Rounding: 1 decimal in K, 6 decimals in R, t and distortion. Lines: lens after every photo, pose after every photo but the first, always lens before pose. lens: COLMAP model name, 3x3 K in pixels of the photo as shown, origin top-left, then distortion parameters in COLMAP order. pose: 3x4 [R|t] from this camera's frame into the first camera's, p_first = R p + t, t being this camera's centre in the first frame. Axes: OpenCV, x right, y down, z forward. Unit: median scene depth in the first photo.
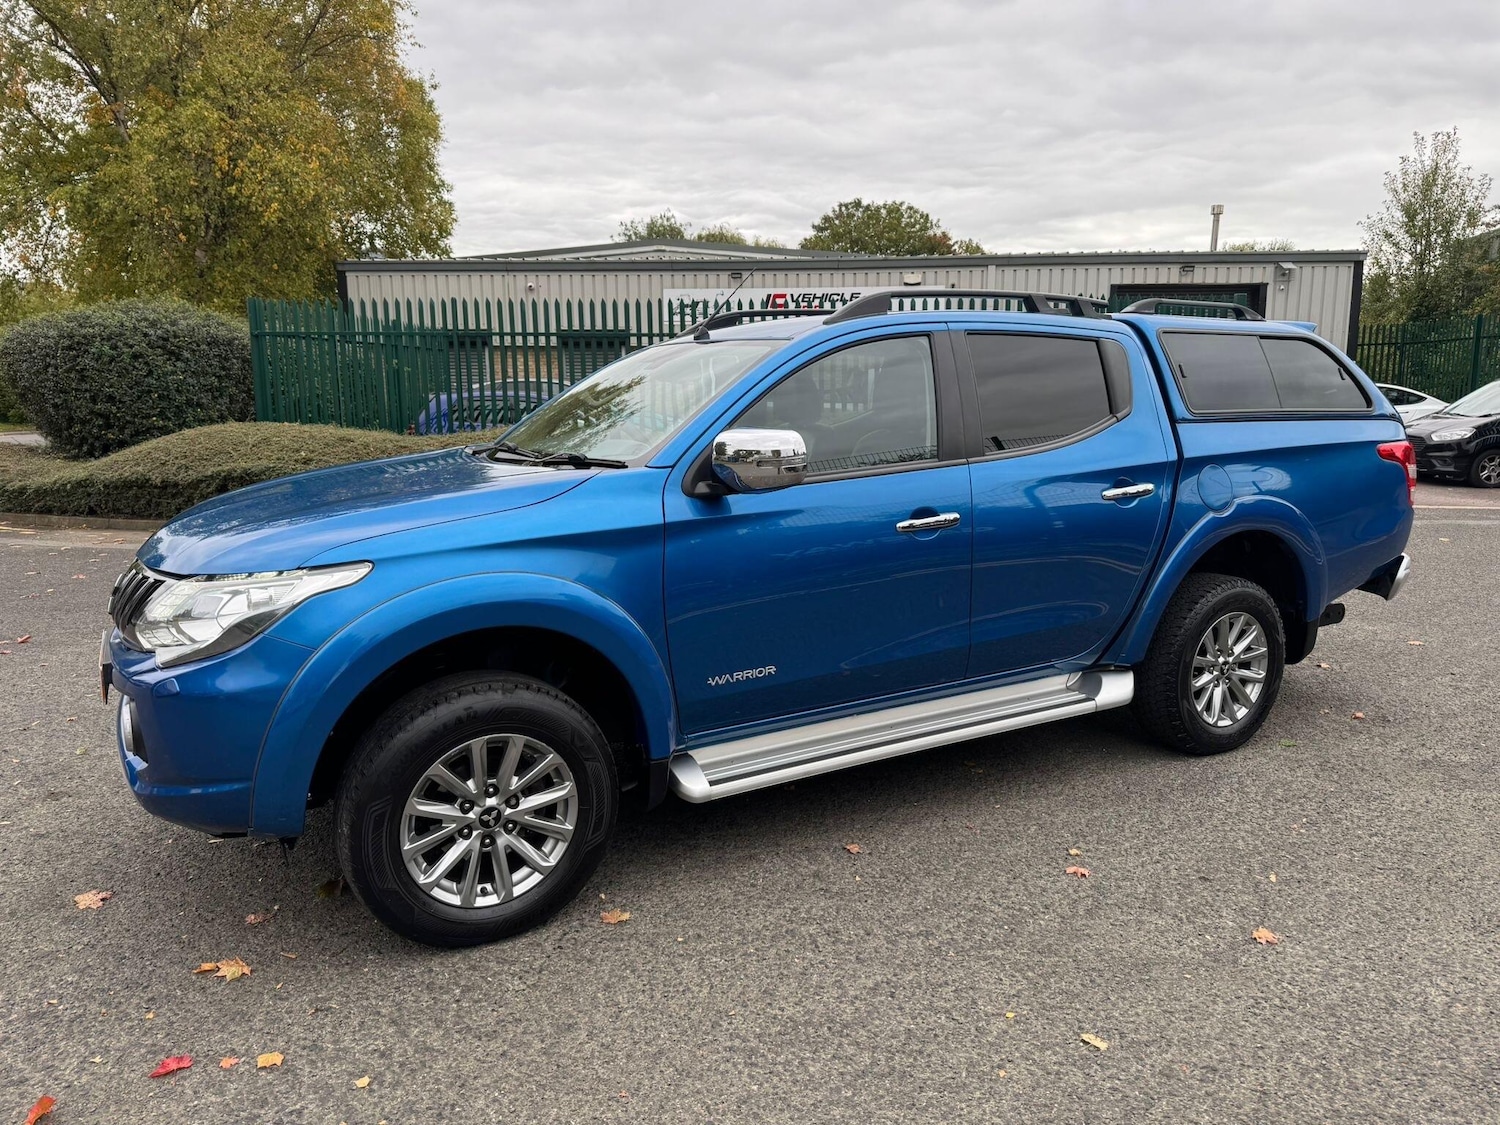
lens RADIAL K [[1037.3, 0, 750.0], [0, 1037.3, 562.5], [0, 0, 1]] dist [0.045927, -0.055729]
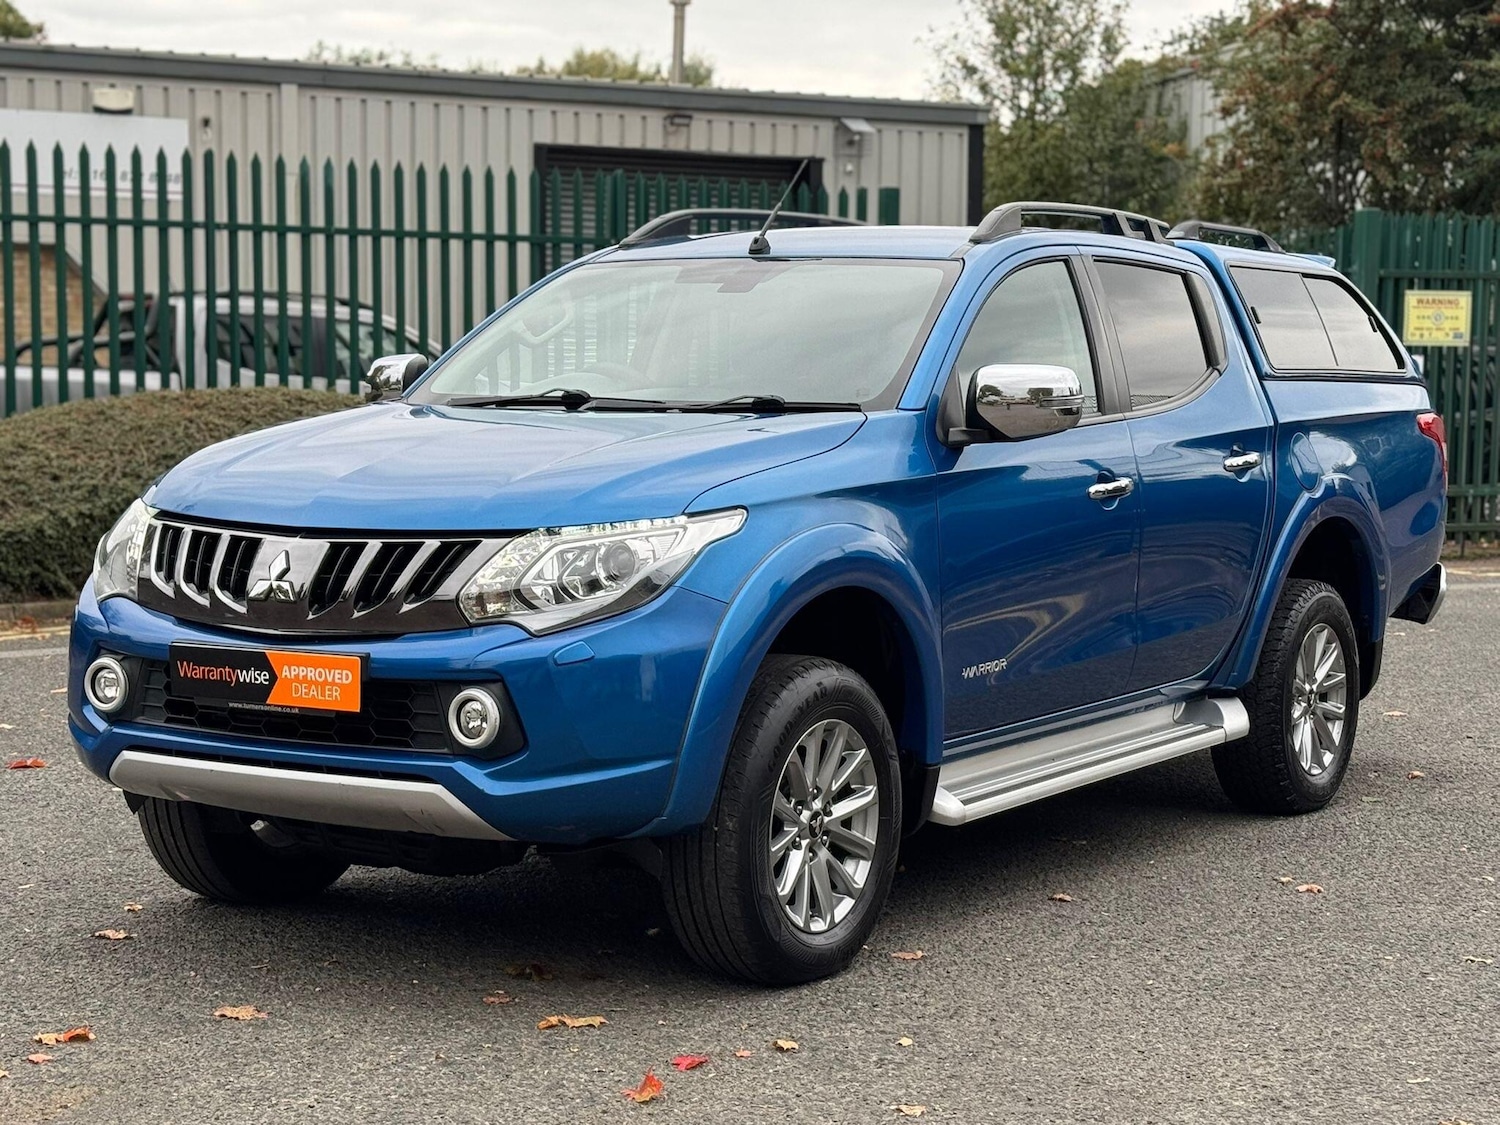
lens RADIAL K [[2716.2, 0, 750.0], [0, 2716.2, 562.5], [0, 0, 1]] dist [0.164566, -0.157173]
pose [[0.881363, -0.017916, 0.472100, -0.880826], [0.062002, 0.995024, -0.077991, 0.136529], [-0.468354, 0.098010, 0.878088, -0.599397]]
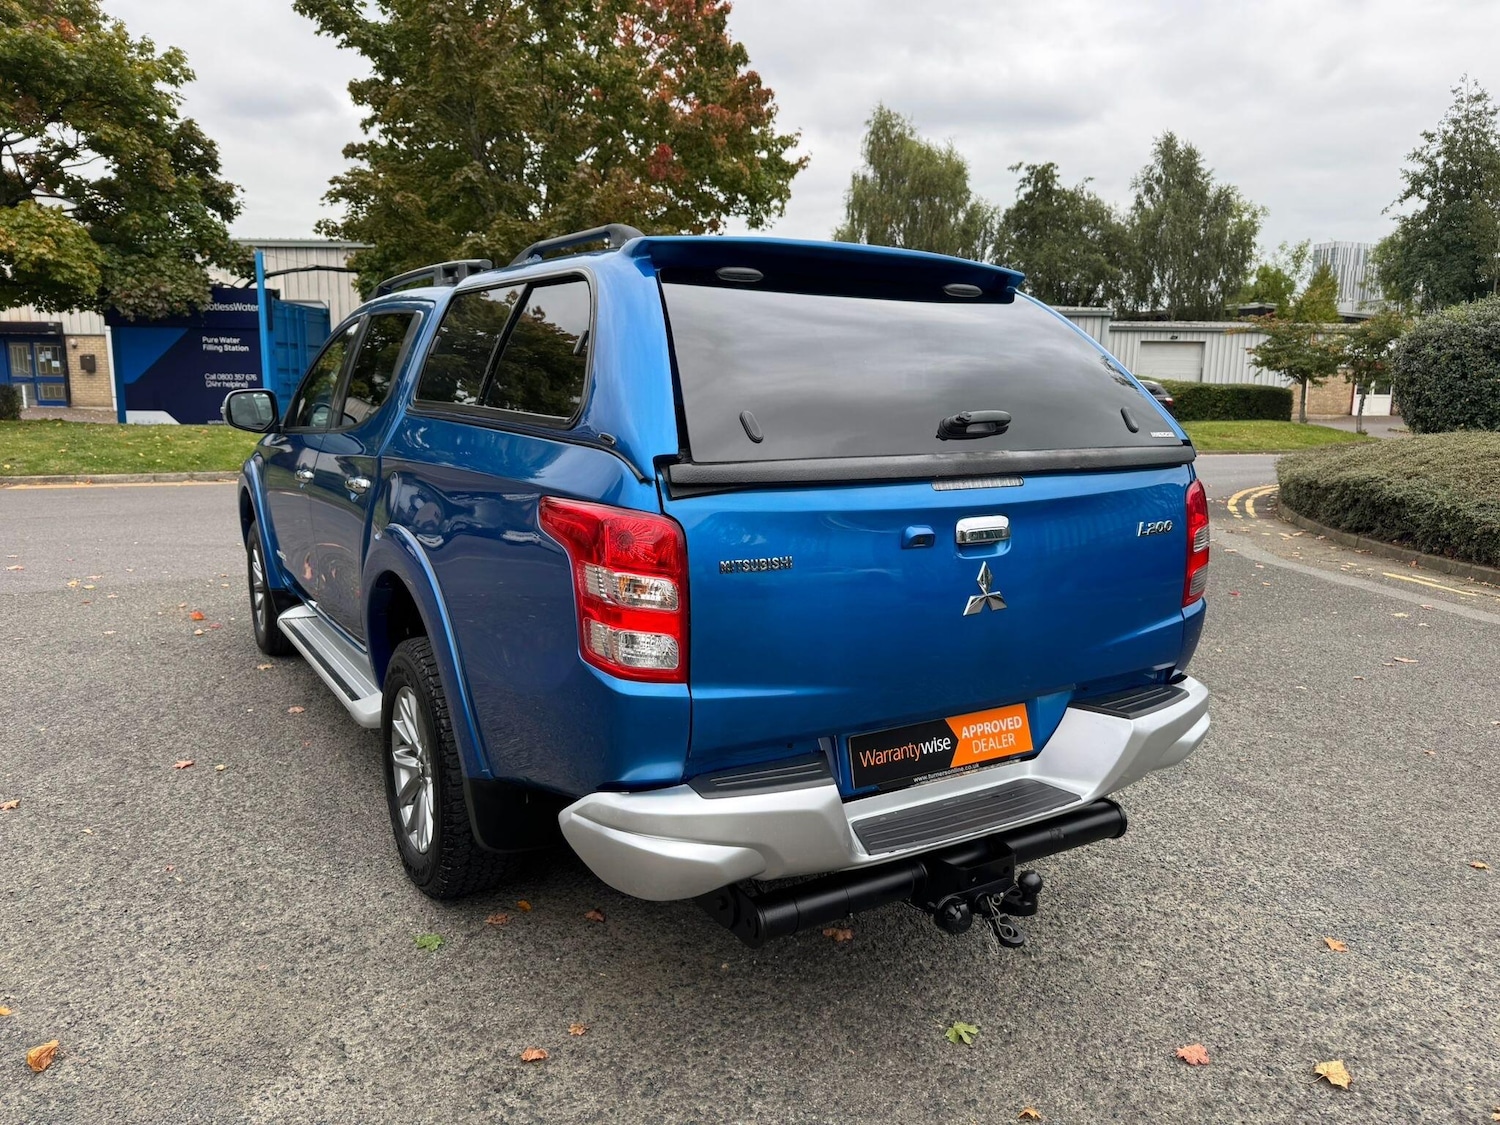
lens RADIAL K [[1047.2, 0, 752.0], [0, 1047.2, 568.3], [0, 0, 1]] dist [0.014996, -0.022837]
pose [[0.048124, 0.176567, -0.983111, 1.166845], [-0.181136, 0.969475, 0.165252, -0.191065], [0.982280, 0.170124, 0.078637, 1.172957]]
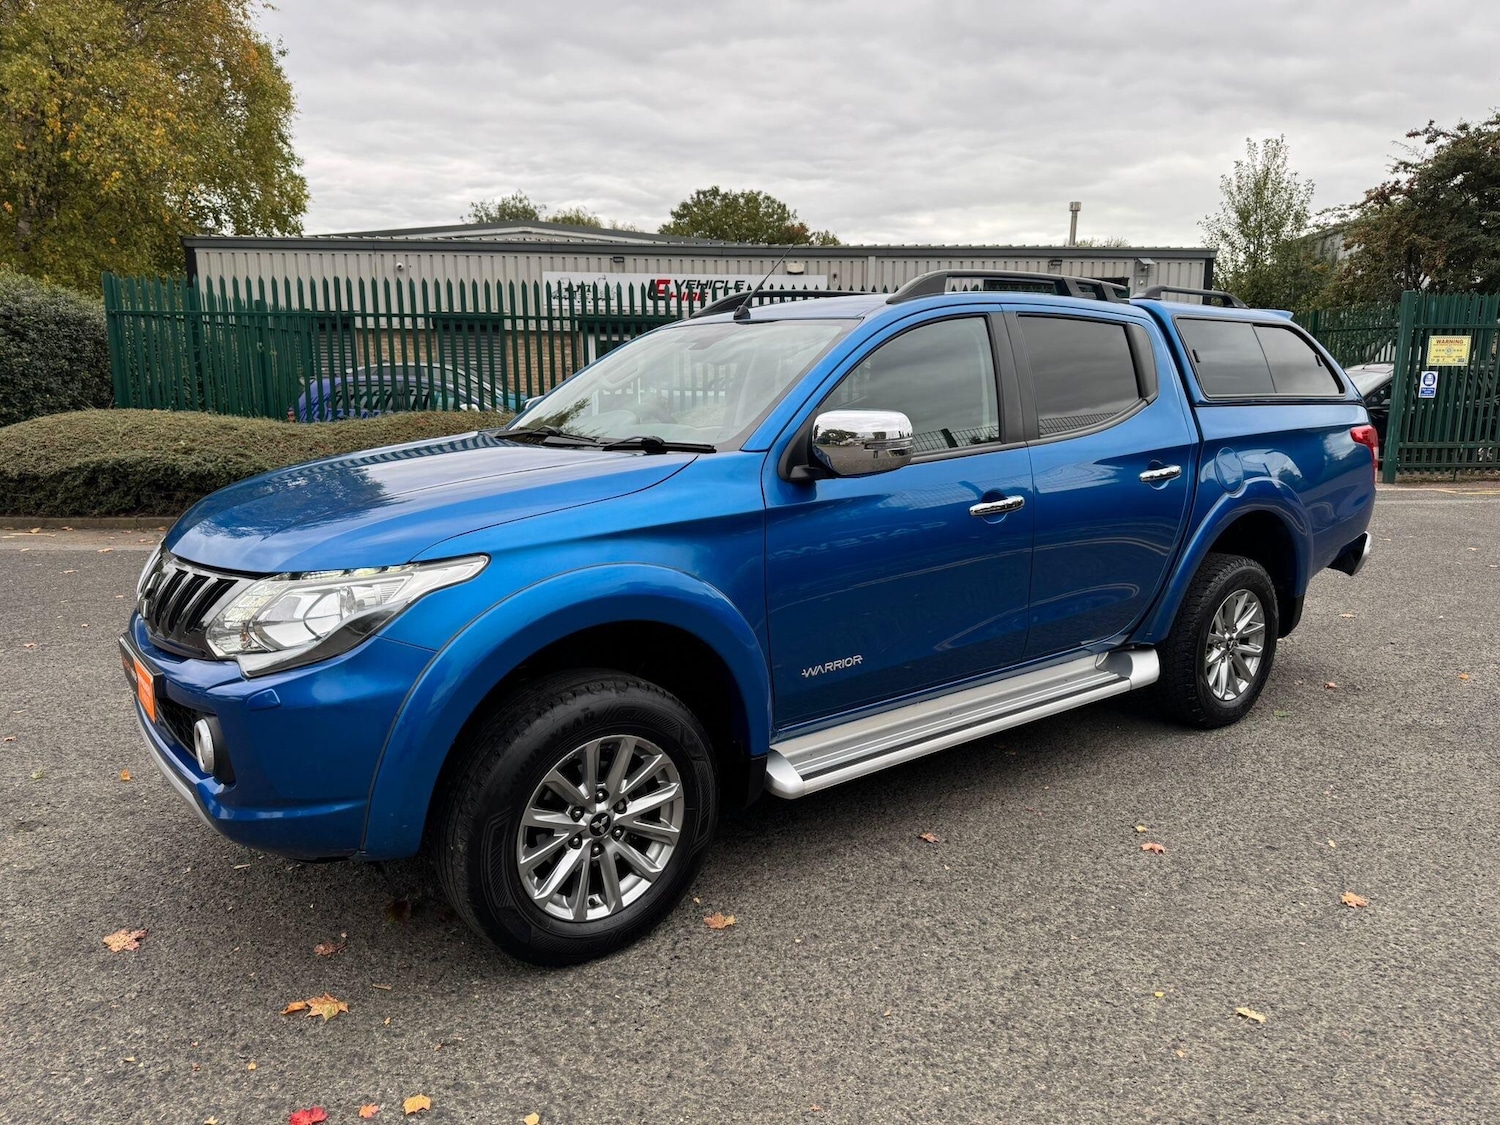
lens RADIAL K [[1040.3, 0, 750.0], [0, 1040.3, 562.5], [0, 0, 1]] dist [0.047691, -0.058693]
pose [[0.990816, -0.018808, 0.133903, -0.159163], [0.017490, 0.999786, 0.011013, 0.000490], [-0.134081, -0.008570, 0.990933, 0.035297]]
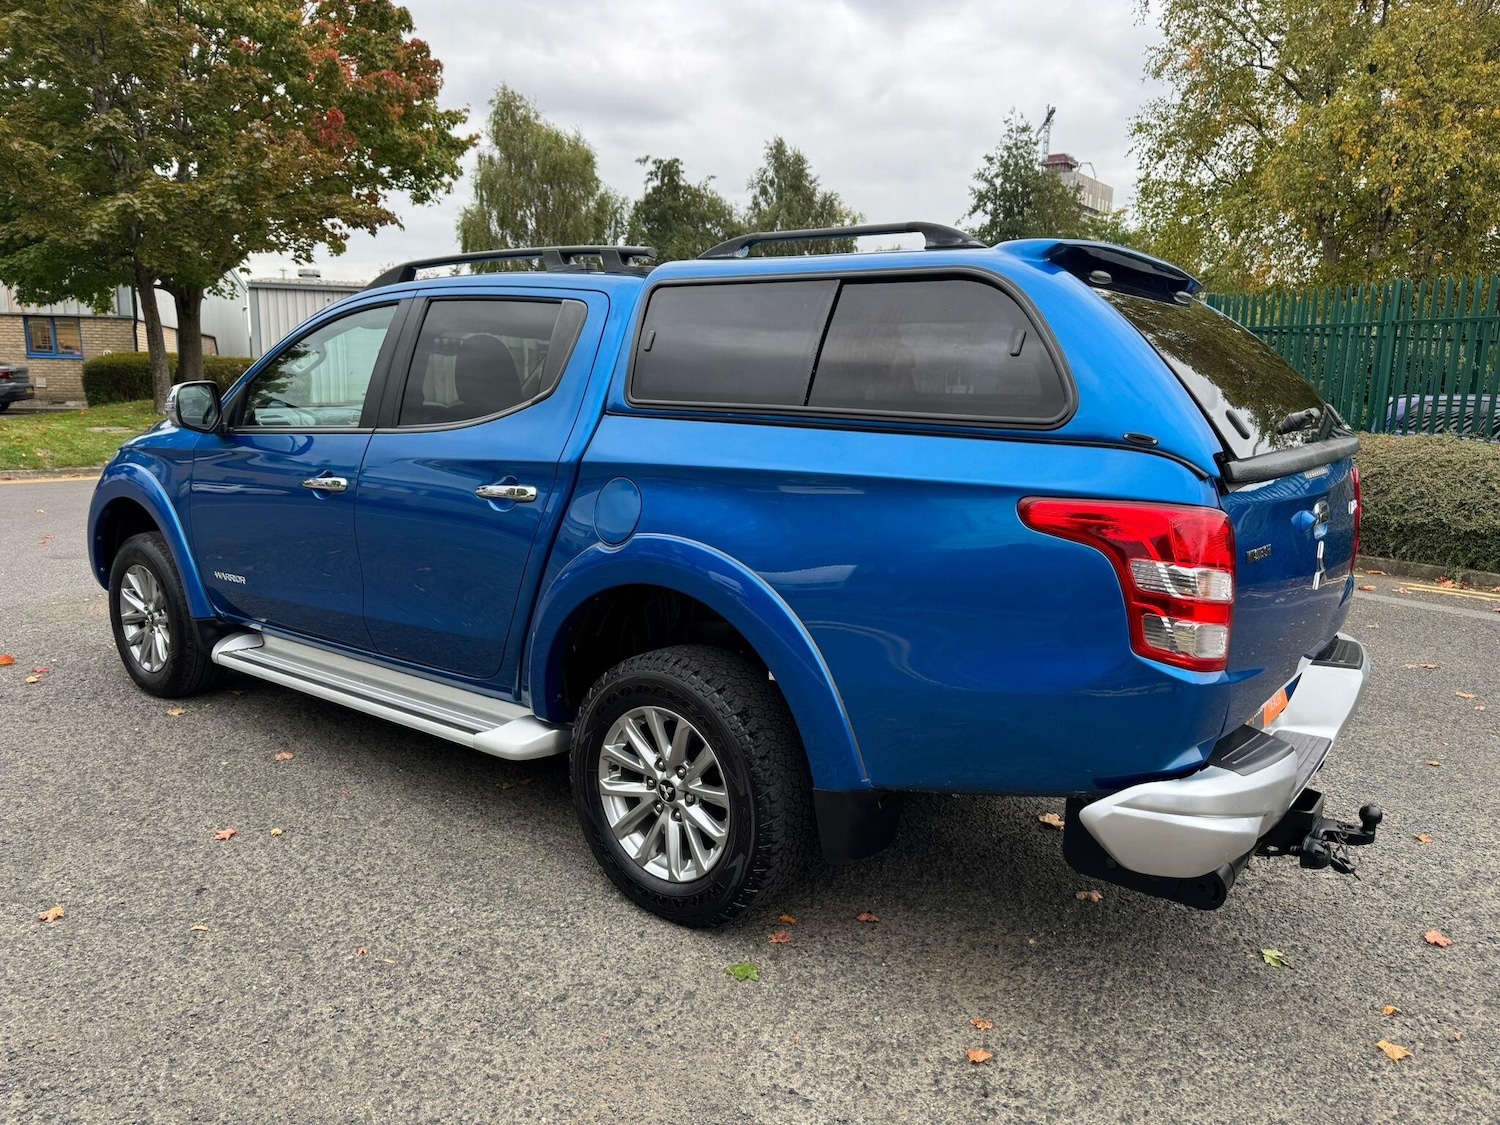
lens RADIAL K [[1040.3, 0, 750.0], [0, 1040.3, 562.5], [0, 0, 1]] dist [0.047691, -0.058693]
pose [[0.390406, 0.171251, -0.904575, 1.073860], [-0.175221, 0.978409, 0.109606, -0.125290], [0.903815, 0.115710, 0.411984, 0.782016]]
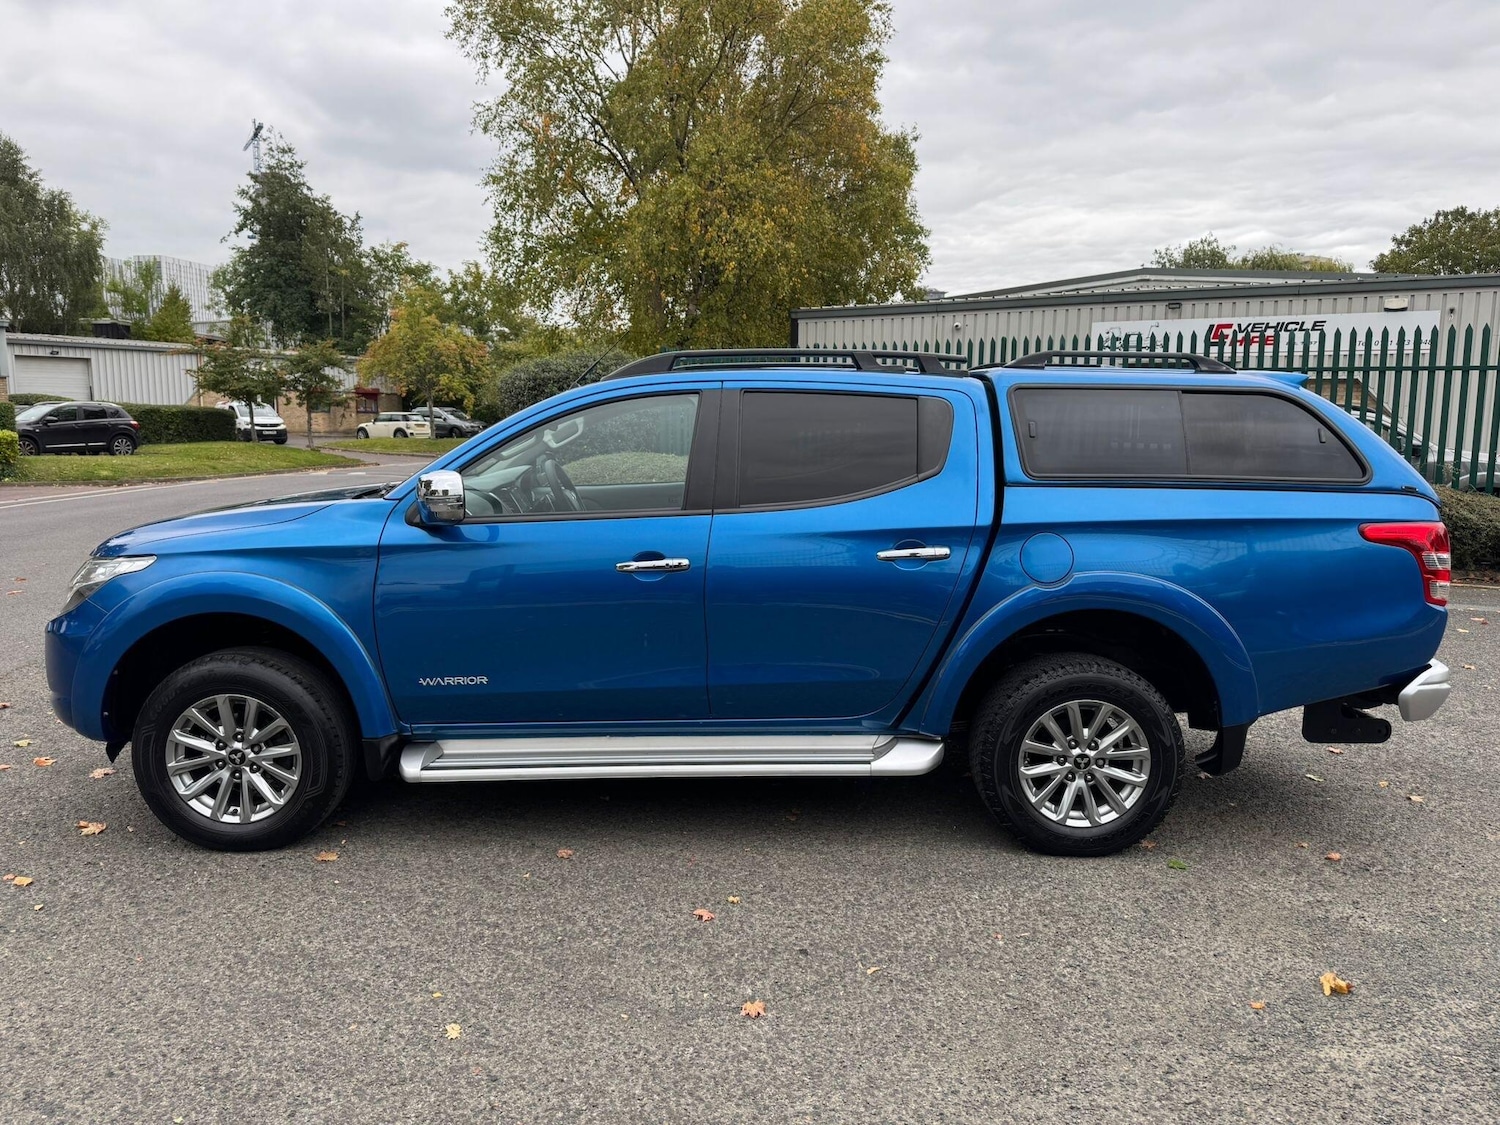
lens RADIAL K [[1037.3, 0, 750.0], [0, 1037.3, 562.5], [0, 0, 1]] dist [0.045927, -0.055729]
pose [[0.880633, 0.079155, -0.467141, 0.623923], [-0.093802, 0.995558, -0.008137, -0.035358], [0.464422, 0.050984, 0.884145, 0.075790]]
